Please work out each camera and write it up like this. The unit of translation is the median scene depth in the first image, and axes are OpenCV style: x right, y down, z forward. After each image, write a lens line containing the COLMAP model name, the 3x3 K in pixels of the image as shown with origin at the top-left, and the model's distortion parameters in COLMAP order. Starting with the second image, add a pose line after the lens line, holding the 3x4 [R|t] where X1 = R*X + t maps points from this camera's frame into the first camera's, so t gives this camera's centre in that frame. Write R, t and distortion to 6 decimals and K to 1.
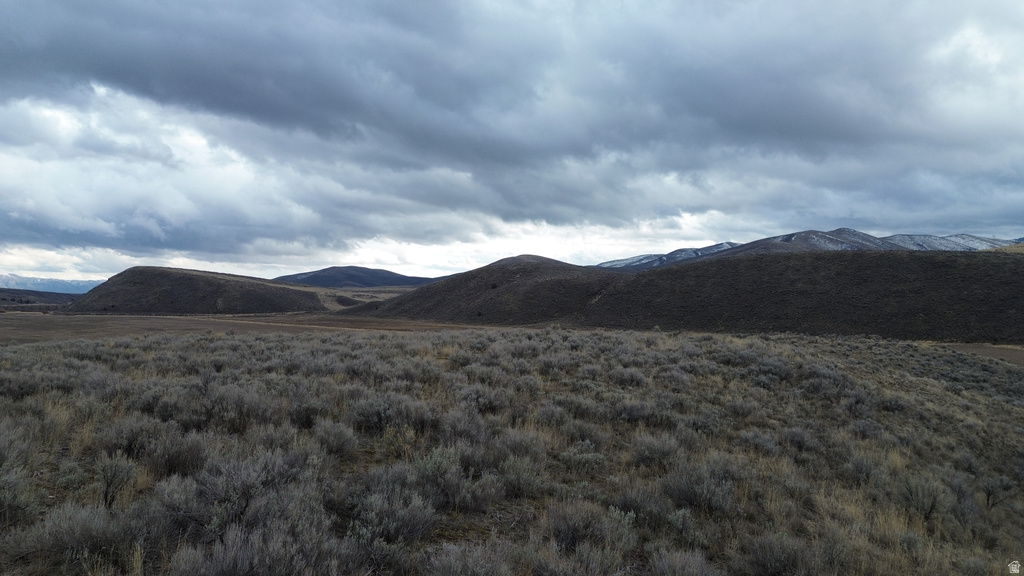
lens RADIAL K [[717.8, 0, 514.8], [0, 717.8, 290.8], [0, 0, 1]] dist [0.084461, -0.079664]
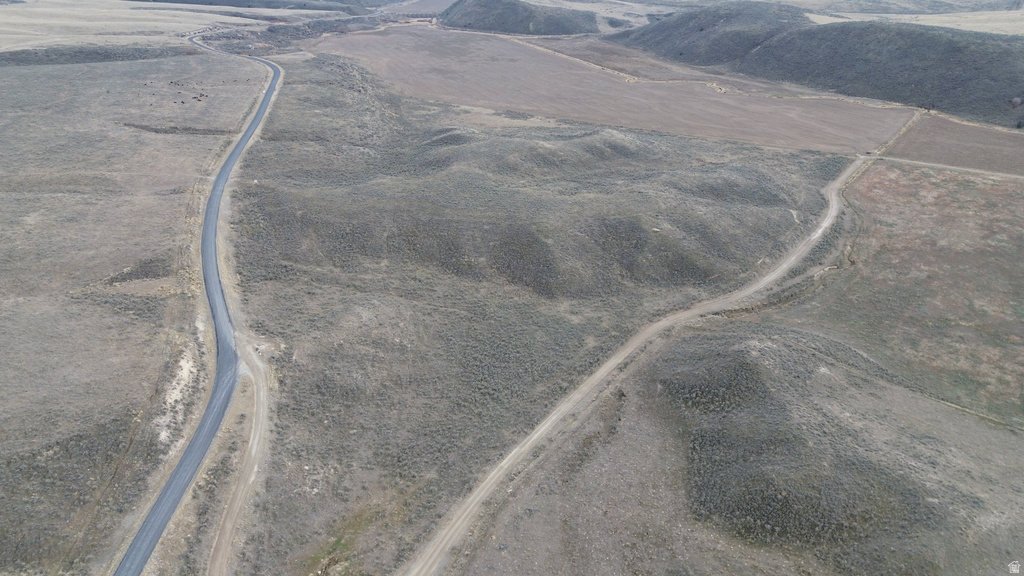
lens RADIAL K [[717.8, 0, 507.8], [0, 717.8, 286.5], [0, 0, 1]] dist [0.084461, -0.079664]
pose [[0.906656, 0.175384, -0.383685, 0.323810], [0.004867, 0.905079, 0.425216, -0.194454], [0.421842, -0.387392, 0.819742, -0.675772]]
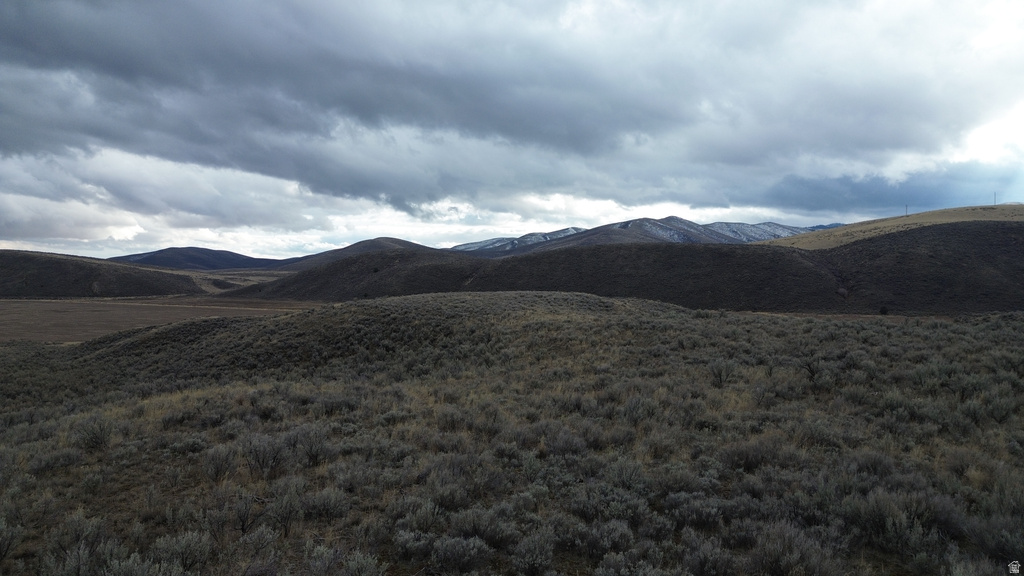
lens RADIAL K [[717.8, 0, 512.7], [0, 717.8, 286.5], [0, 0, 1]] dist [0.084461, -0.079664]
pose [[0.979622, -0.006088, 0.200759, -0.054603], [0.002183, 0.999804, 0.019664, -0.003083], [-0.200839, -0.018825, 0.979443, -0.181690]]
